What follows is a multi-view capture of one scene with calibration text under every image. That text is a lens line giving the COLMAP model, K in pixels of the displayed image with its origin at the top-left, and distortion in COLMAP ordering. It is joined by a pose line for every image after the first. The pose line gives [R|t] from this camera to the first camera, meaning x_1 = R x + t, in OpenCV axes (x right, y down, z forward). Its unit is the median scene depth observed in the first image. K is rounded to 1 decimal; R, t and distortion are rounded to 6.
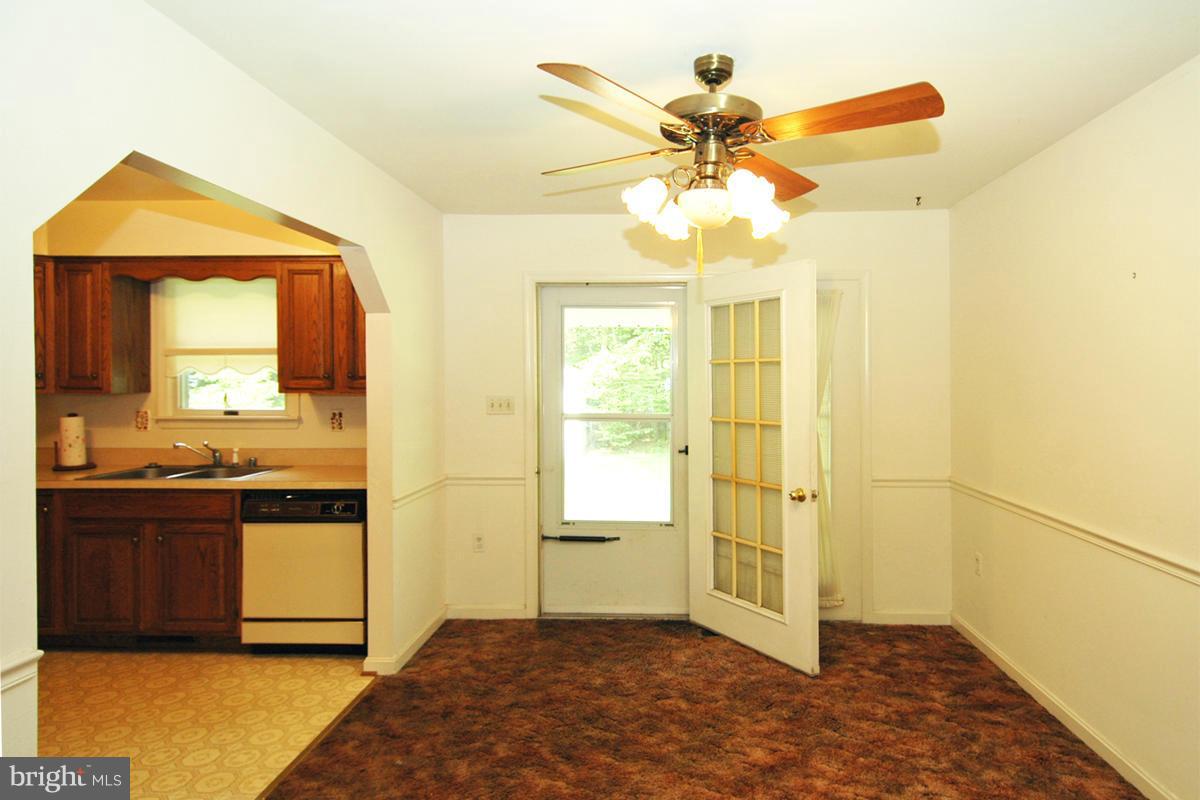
lens RADIAL K [[636.4, 0, 668.9], [0, 636.4, 394.3], [0, 0, 1]] dist [0.022109, -0.021999]
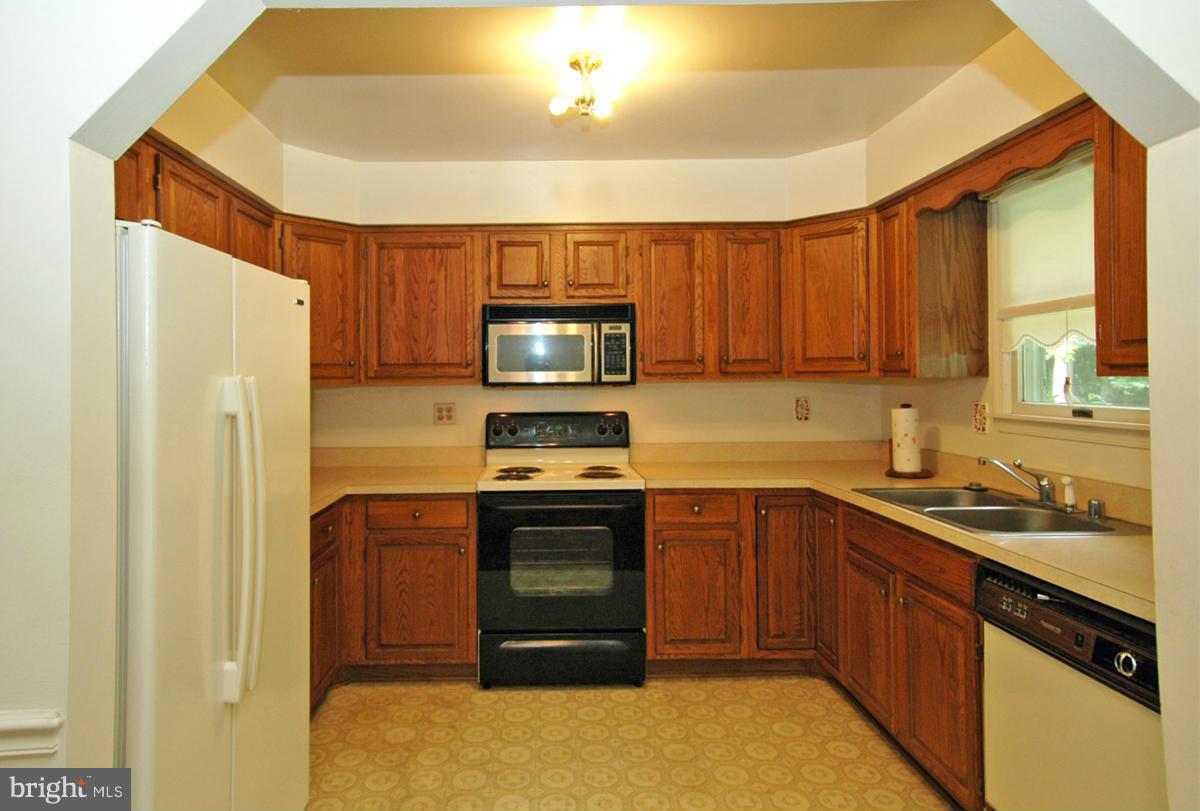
lens RADIAL K [[733.4, 0, 538.8], [0, 733.4, 371.5], [0, 0, 1]] dist [0.017231, -0.000131]
pose [[0.017547, -0.009206, -0.999804, -0.053337], [-0.011256, 0.999892, -0.009404, 0.004659], [0.999783, 0.011419, 0.017442, 0.567166]]
